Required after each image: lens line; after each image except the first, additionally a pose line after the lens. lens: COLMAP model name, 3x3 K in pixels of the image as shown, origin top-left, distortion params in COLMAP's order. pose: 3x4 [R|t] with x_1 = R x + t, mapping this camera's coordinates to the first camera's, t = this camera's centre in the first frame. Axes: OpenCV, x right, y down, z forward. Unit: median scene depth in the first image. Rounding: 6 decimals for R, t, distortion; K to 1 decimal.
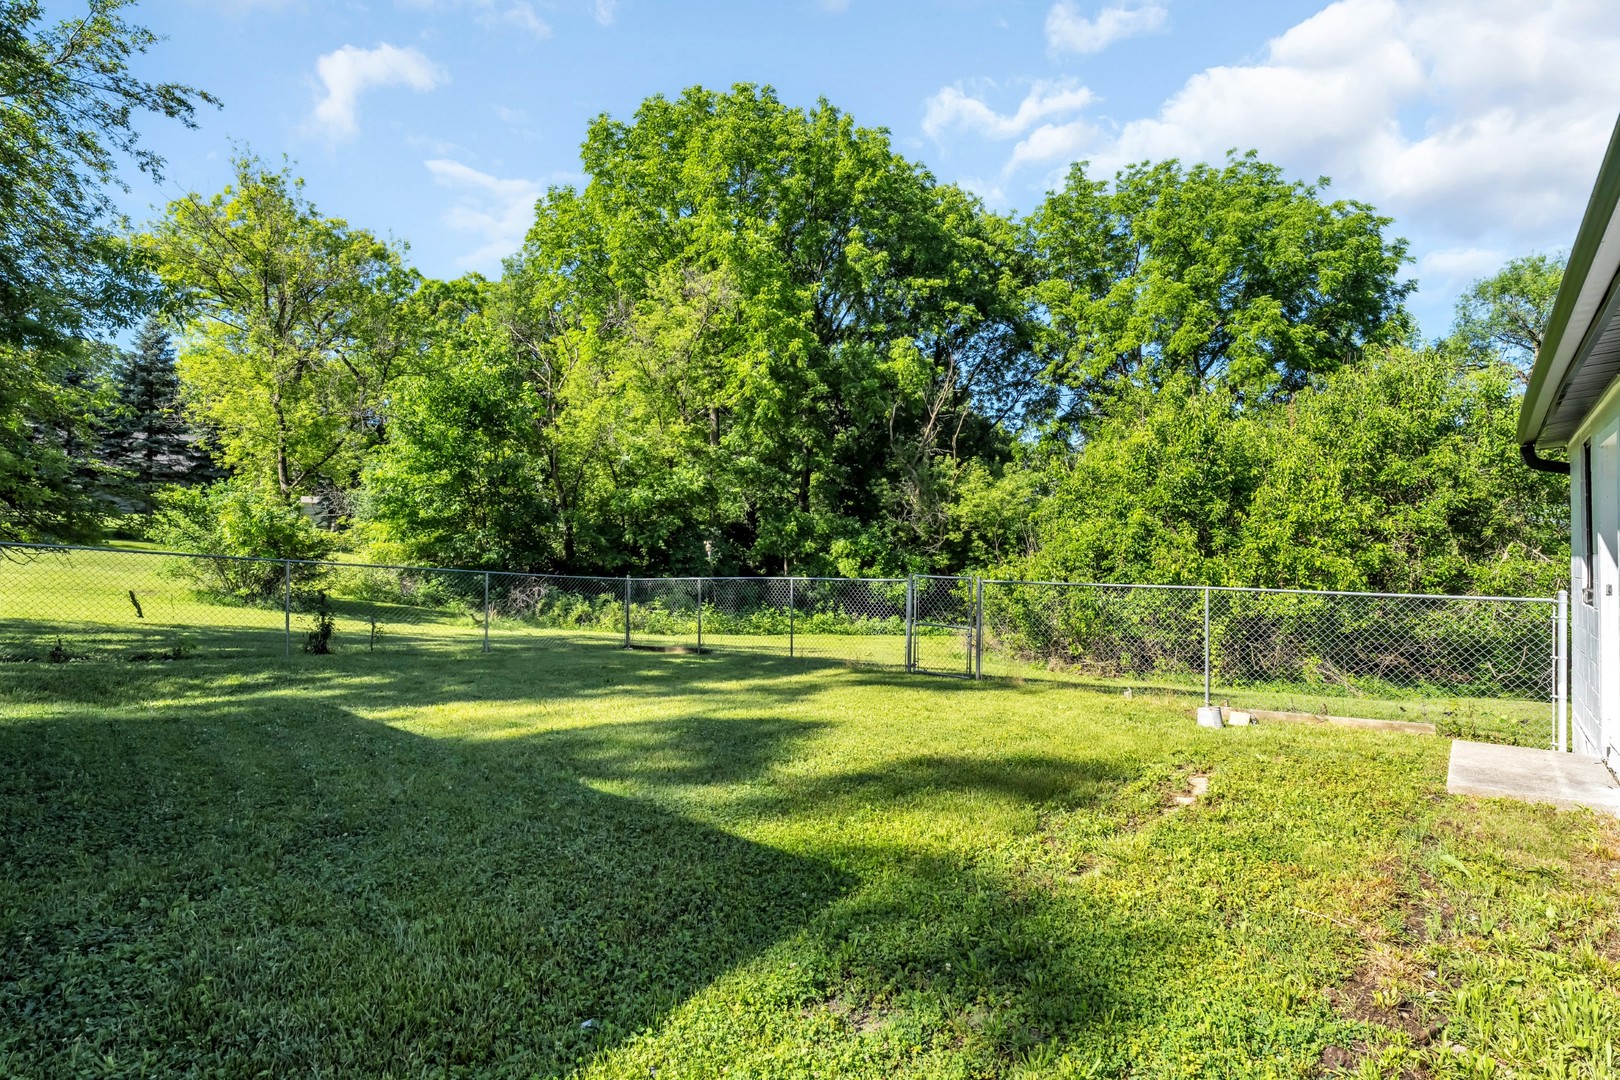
lens RADIAL K [[727.8, 0, 810.6], [0, 727.8, 589.6], [0, 0, 1]] dist [-0.002183, -0.000624]
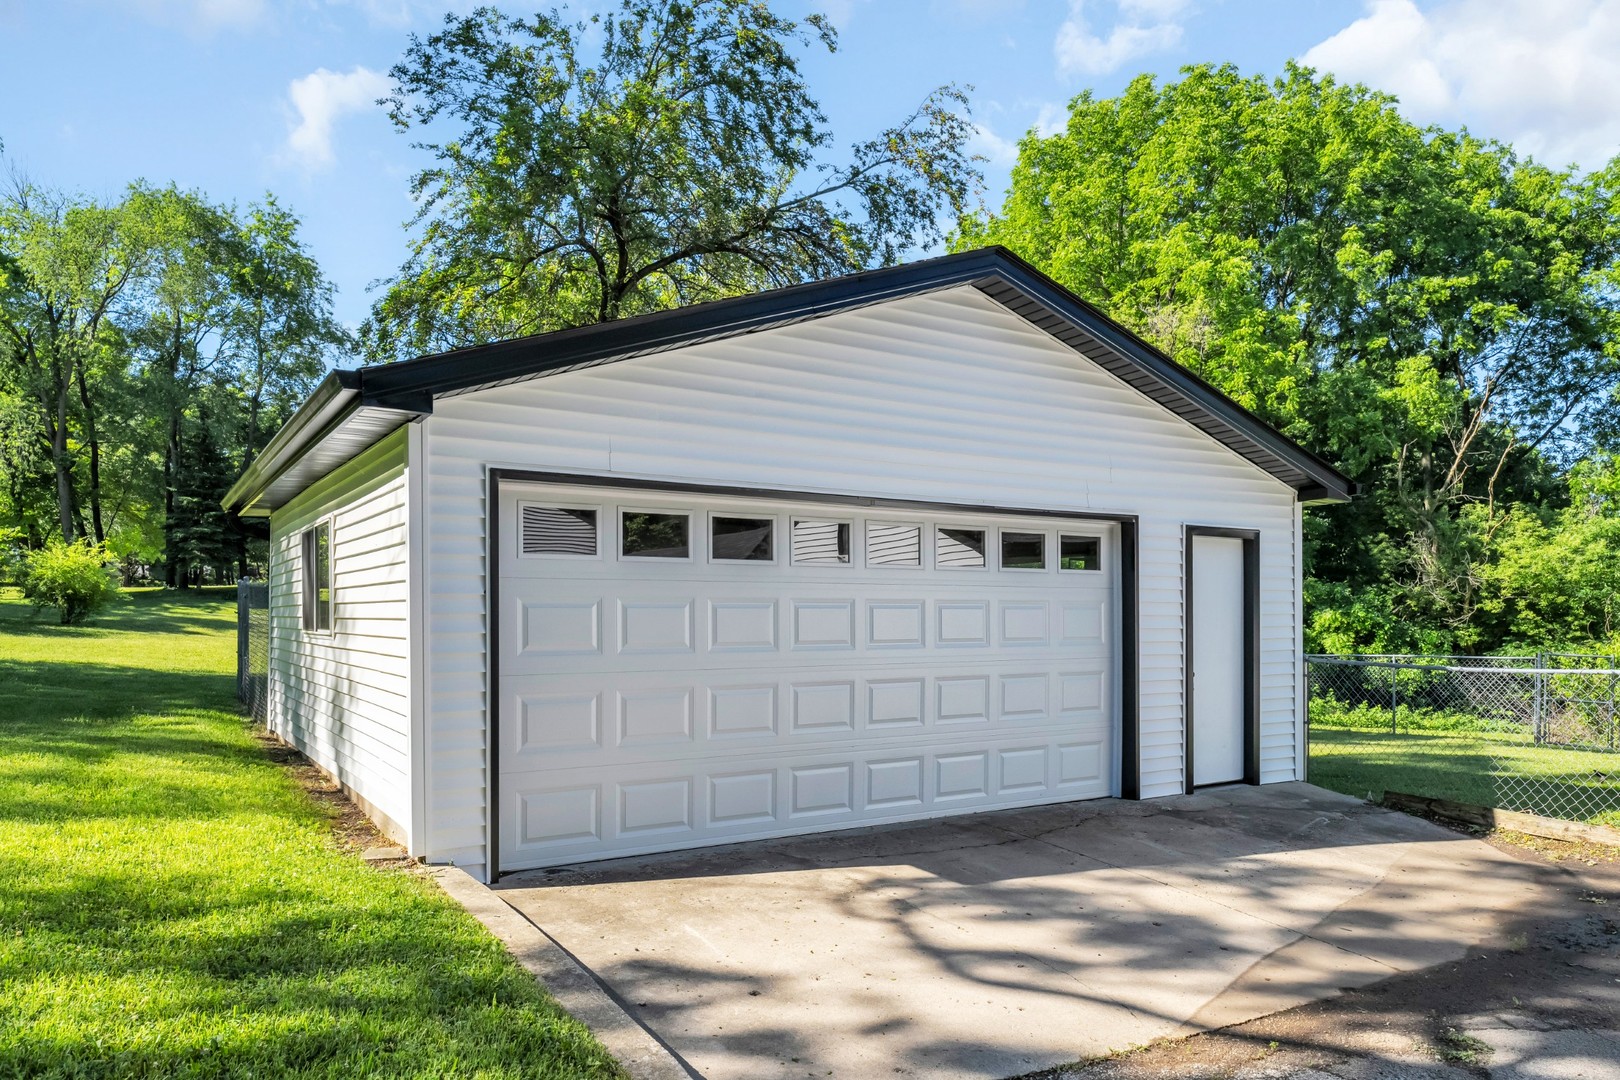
lens RADIAL K [[1069.8, 0, 773.3], [0, 1069.8, 663.4], [0, 0, 1]] dist [-0.002650, -0.000839]
pose [[0.949688, 0.010349, -0.313027, -0.172914], [-0.013218, 0.999888, -0.007044, 0.007421], [0.312919, 0.010828, 0.949718, -0.332392]]
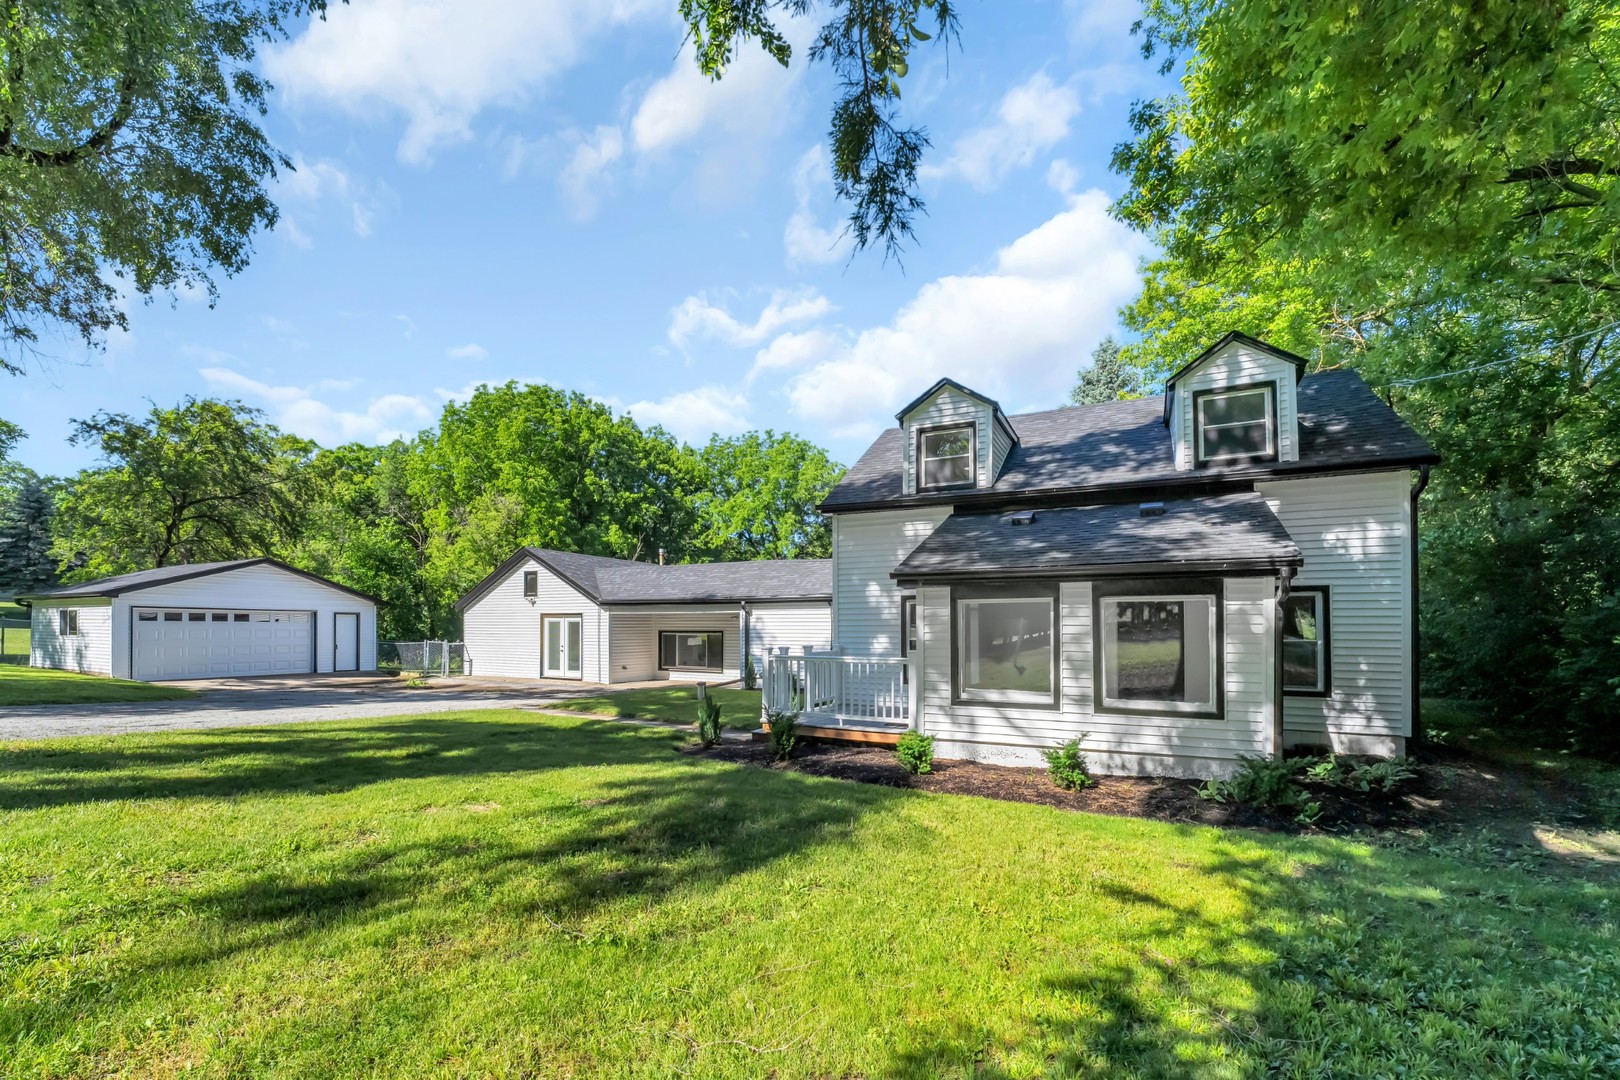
lens RADIAL K [[755.3, 0, 836.9], [0, 755.3, 636.2], [0, 0, 1]] dist [0.003172, -0.000128]
pose [[0.978798, 0.002175, 0.204818, 0.293502], [0.005381, 0.999326, -0.036326, 0.034225], [-0.204759, 0.036658, 0.978126, -1.116369]]
